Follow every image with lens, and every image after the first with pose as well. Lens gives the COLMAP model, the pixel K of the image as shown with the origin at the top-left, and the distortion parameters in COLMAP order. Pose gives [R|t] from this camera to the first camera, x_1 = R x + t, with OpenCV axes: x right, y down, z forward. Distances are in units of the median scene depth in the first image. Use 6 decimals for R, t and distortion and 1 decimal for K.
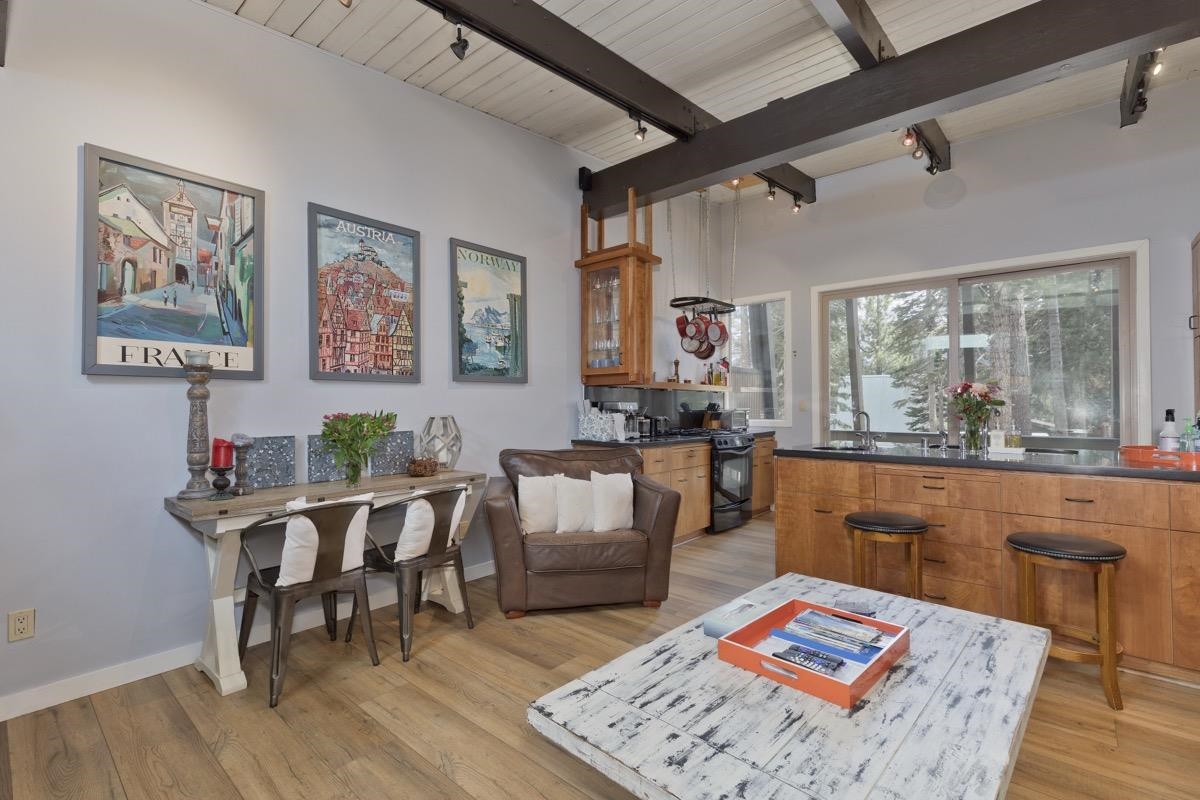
lens RADIAL K [[531.4, 0, 598.8], [0, 531.4, 394.5], [0, 0, 1]] dist [0.007919, -0.000628]
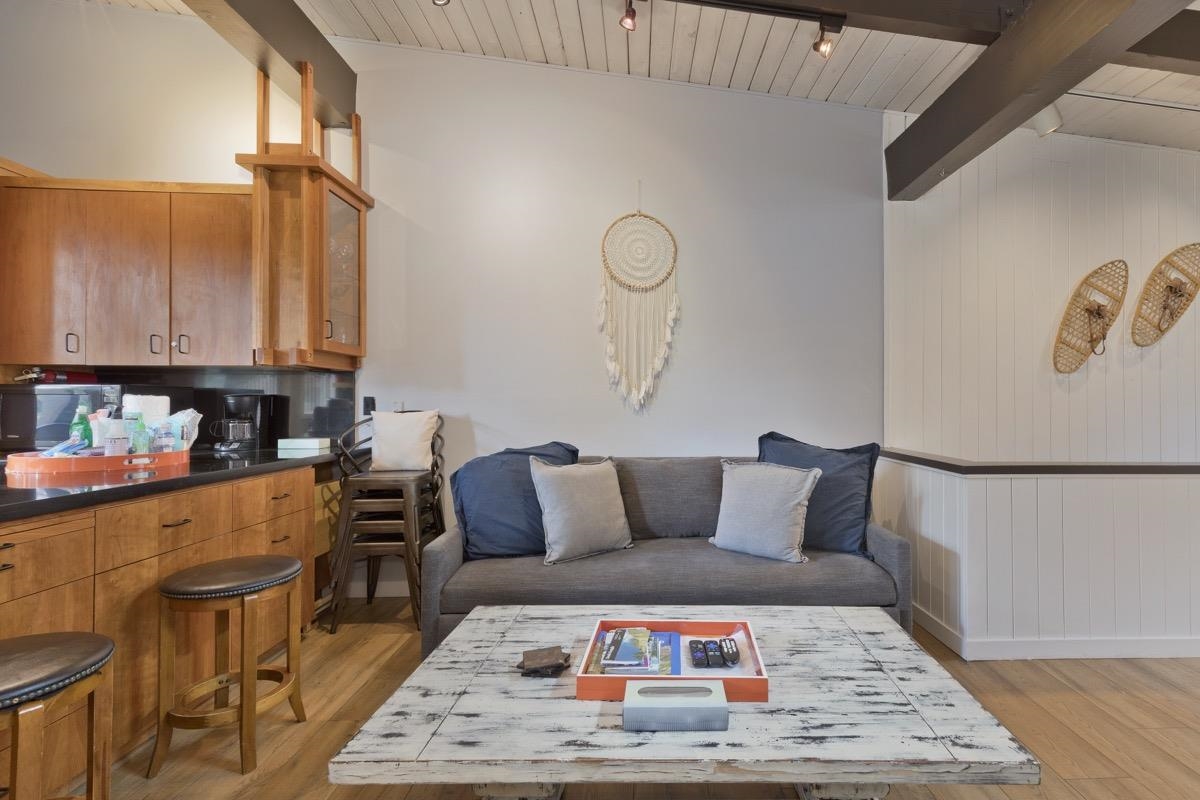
lens RADIAL K [[566.4, 0, 674.0], [0, 566.4, 397.7], [0, 0, 1]] dist [0.005973, -0.000284]
pose [[-0.705719, 0.005033, 0.708474, -0.135747], [-0.021528, 0.999361, -0.028543, 0.017348], [-0.708164, -0.035396, -0.705160, 0.763326]]
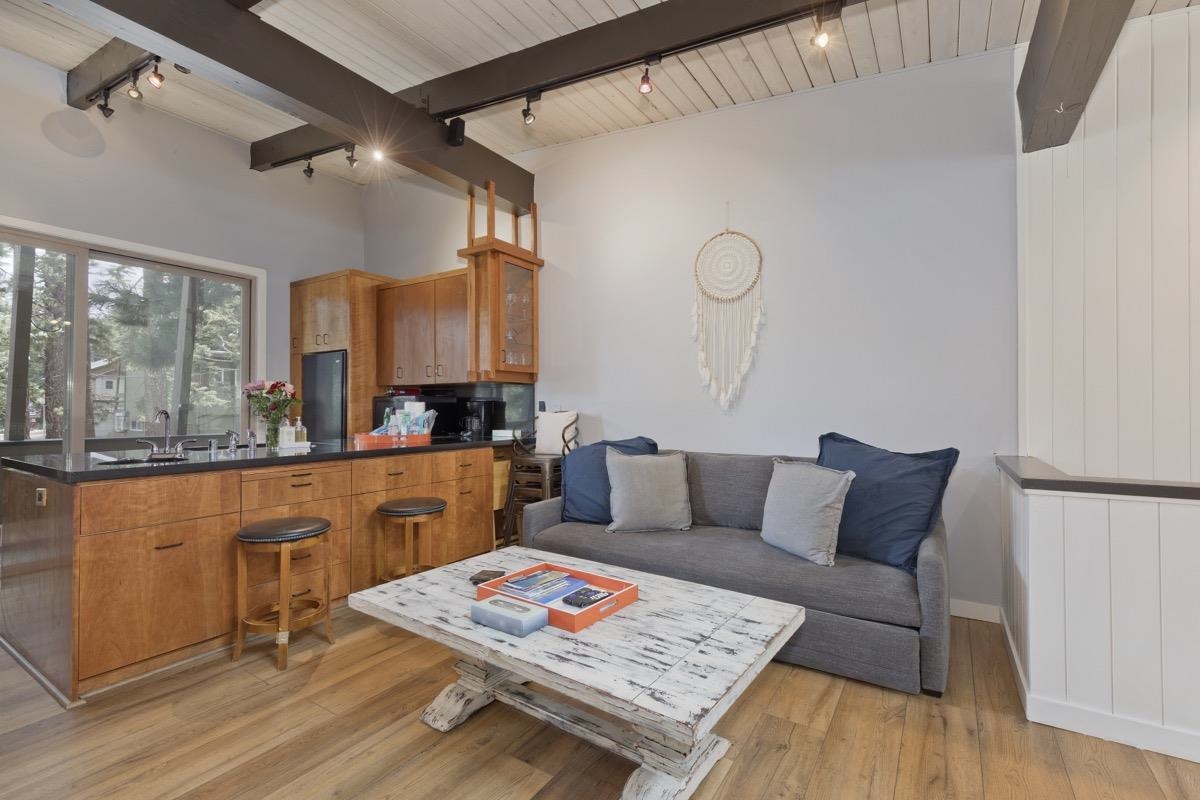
lens RADIAL K [[537.3, 0, 606.0], [0, 537.3, 399.5], [0, 0, 1]] dist [0.008617, -0.000523]
pose [[-0.151264, 0.014532, 0.988387, -0.383569], [-0.023751, 0.999550, -0.018331, 0.014828], [-0.988208, -0.026248, -0.150851, 0.483584]]
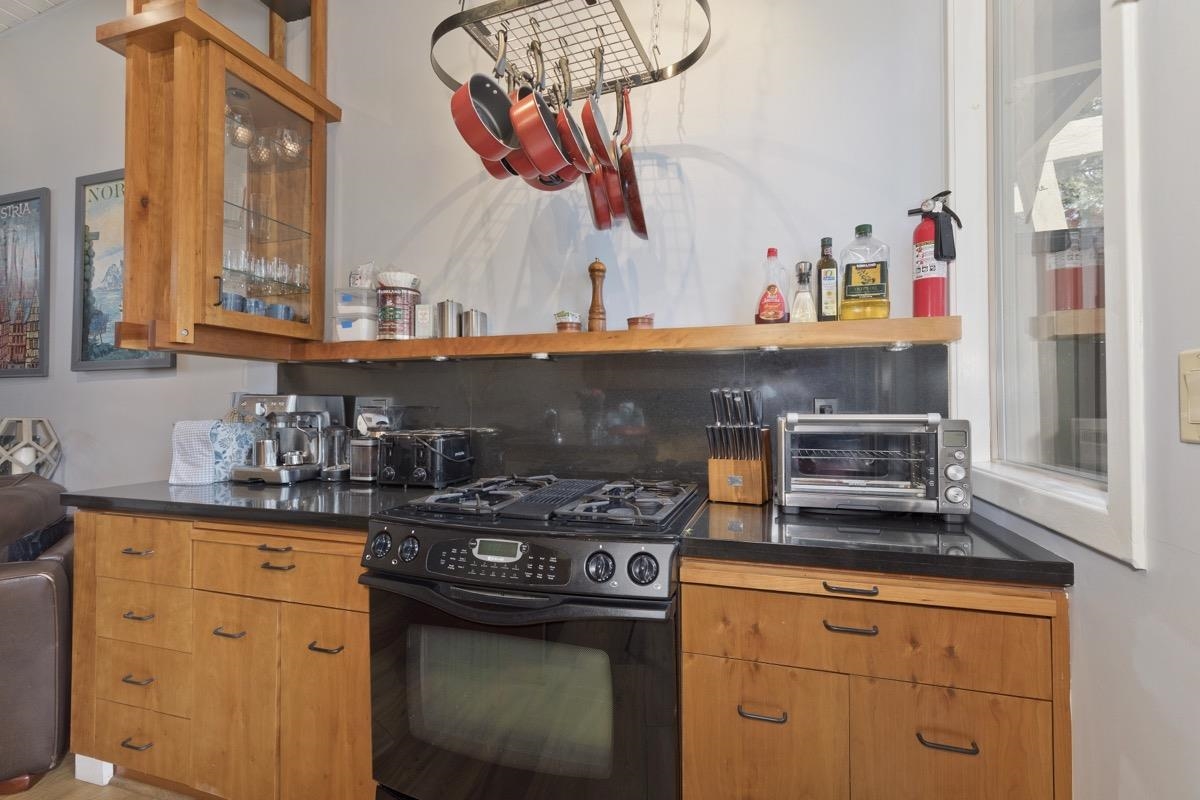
lens RADIAL K [[537.3, 0, 606.0], [0, 537.3, 399.5], [0, 0, 1]] dist [0.008617, -0.000523]
pose [[0.401367, -0.010611, -0.915856, 0.740397], [0.022149, 0.999753, -0.001876, 0.032834], [0.915649, -0.019533, 0.401503, 1.432607]]
